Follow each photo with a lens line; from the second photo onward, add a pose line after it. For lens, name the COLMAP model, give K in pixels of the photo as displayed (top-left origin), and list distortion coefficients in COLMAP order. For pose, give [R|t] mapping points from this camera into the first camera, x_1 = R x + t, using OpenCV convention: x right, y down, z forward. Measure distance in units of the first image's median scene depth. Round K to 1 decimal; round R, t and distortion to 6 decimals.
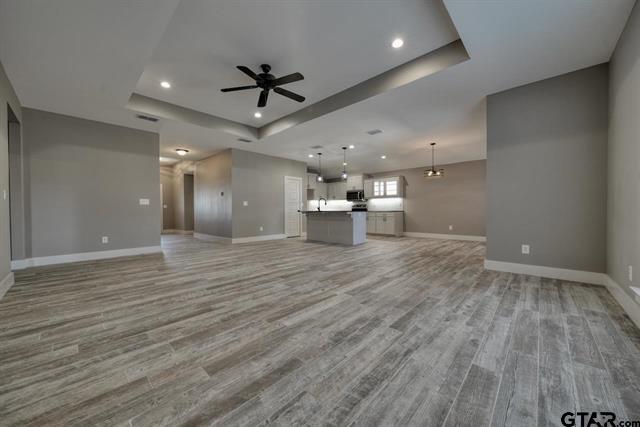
lens RADIAL K [[234.7, 0, 322.1], [0, 234.7, 215.3], [0, 0, 1]] dist [-0.003323, 0.000789]
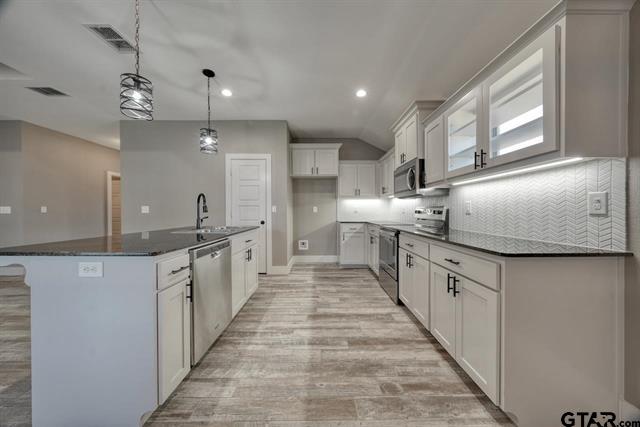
lens RADIAL K [[216.6, 0, 321.1], [0, 216.6, 212.4], [0, 0, 1]] dist [-0.004088, 0.001008]
pose [[0.689025, 0.009234, -0.724678, 0.852487], [-0.016931, 0.999851, -0.003358, -0.108961], [0.724539, 0.014583, 0.689079, 2.125753]]
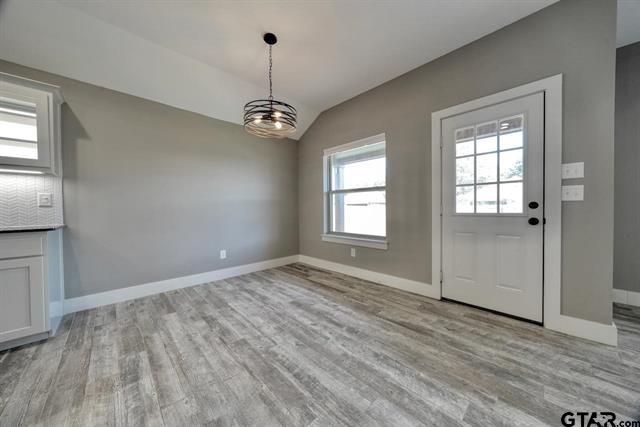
lens RADIAL K [[216.6, 0, 320.7], [0, 216.6, 211.8], [0, 0, 1]] dist [-0.004088, 0.001008]
pose [[0.048046, -0.006305, 0.998825, 0.283405], [0.031597, 0.999489, 0.004789, -0.073239], [-0.998345, 0.031330, 0.048221, 1.860041]]
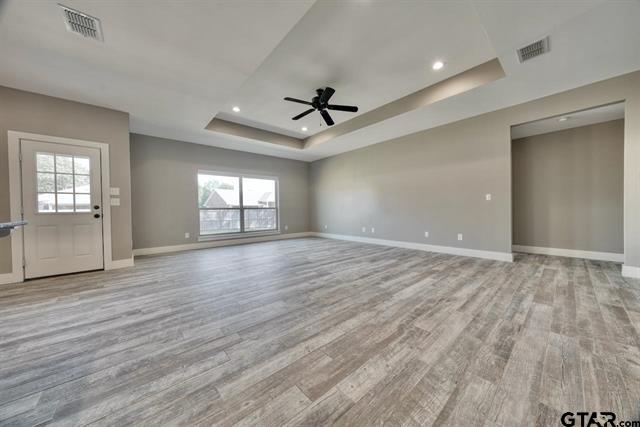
lens RADIAL K [[216.6, 0, 320.6], [0, 216.6, 213.1], [0, 0, 1]] dist [-0.004088, 0.001008]
pose [[-0.994501, 0.018882, 0.103009, -0.376825], [0.022751, 0.999074, 0.036515, -0.054310], [-0.102224, 0.038658, -0.994010, 2.306145]]
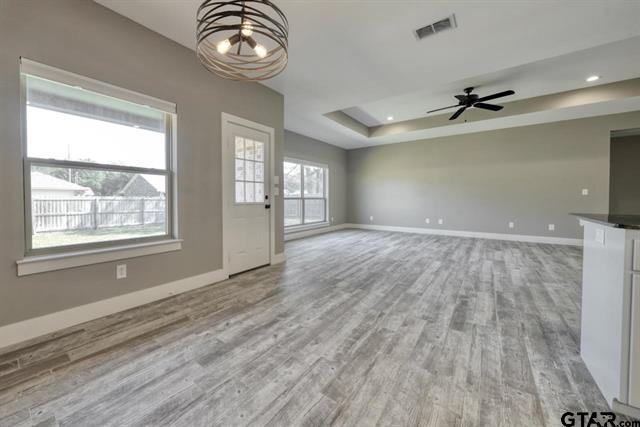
lens RADIAL K [[248.7, 0, 278.0], [0, 248.7, 203.9], [0, 0, 1]] dist [-0.002014, 0.000062]
pose [[-0.998850, 0.011170, -0.046632, 0.926316], [0.009139, 0.999009, 0.043550, -0.090595], [0.047072, 0.043074, -0.997962, 2.509009]]
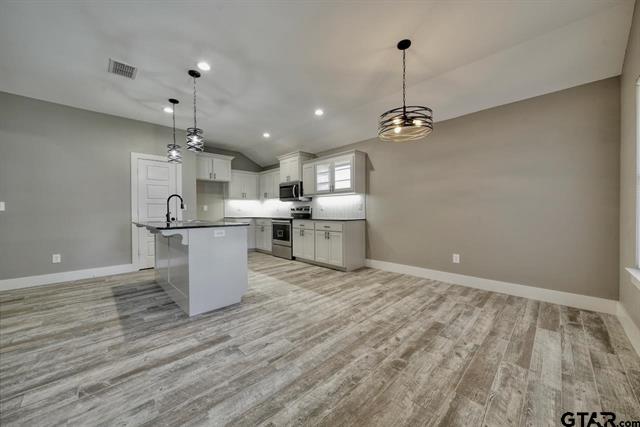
lens RADIAL K [[234.7, 0, 320.8], [0, 234.7, 213.9], [0, 0, 1]] dist [-0.003323, 0.000789]
pose [[0.999188, 0.000802, -0.040274, 0.727633], [-0.001097, 0.999973, -0.007298, -0.074067], [0.040267, 0.007337, 0.999162, 1.281745]]
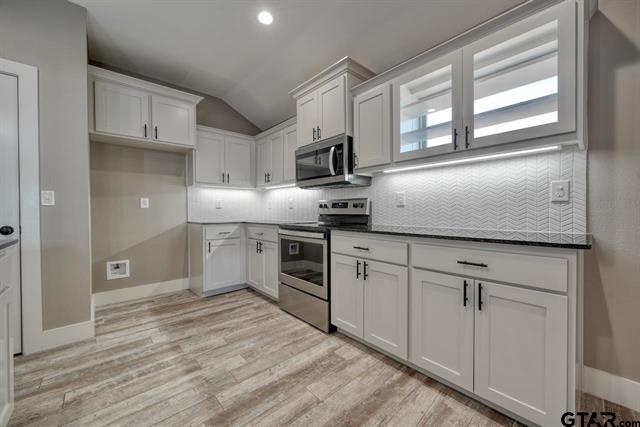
lens RADIAL K [[246.7, 0, 321.0], [0, 246.7, 213.3], [0, 0, 1]] dist [-0.002783, 0.000393]
pose [[0.996214, 0.002459, -0.086904, 0.496842], [-0.003325, 0.999946, -0.009822, -0.085903], [0.086875, 0.010074, 0.996168, 2.236798]]
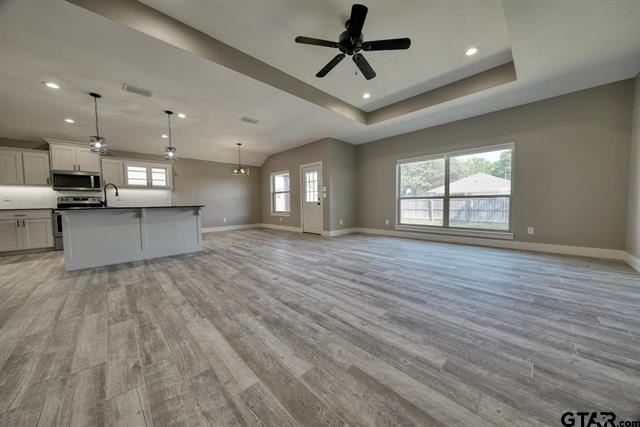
lens RADIAL K [[216.6, 0, 320.7], [0, 216.6, 212.6], [0, 0, 1]] dist [-0.004088, 0.001008]
pose [[0.045258, -0.042553, 0.998069, -1.100130], [0.035022, 0.998546, 0.040985, -0.024119], [-0.998361, 0.033100, 0.046682, 1.180909]]
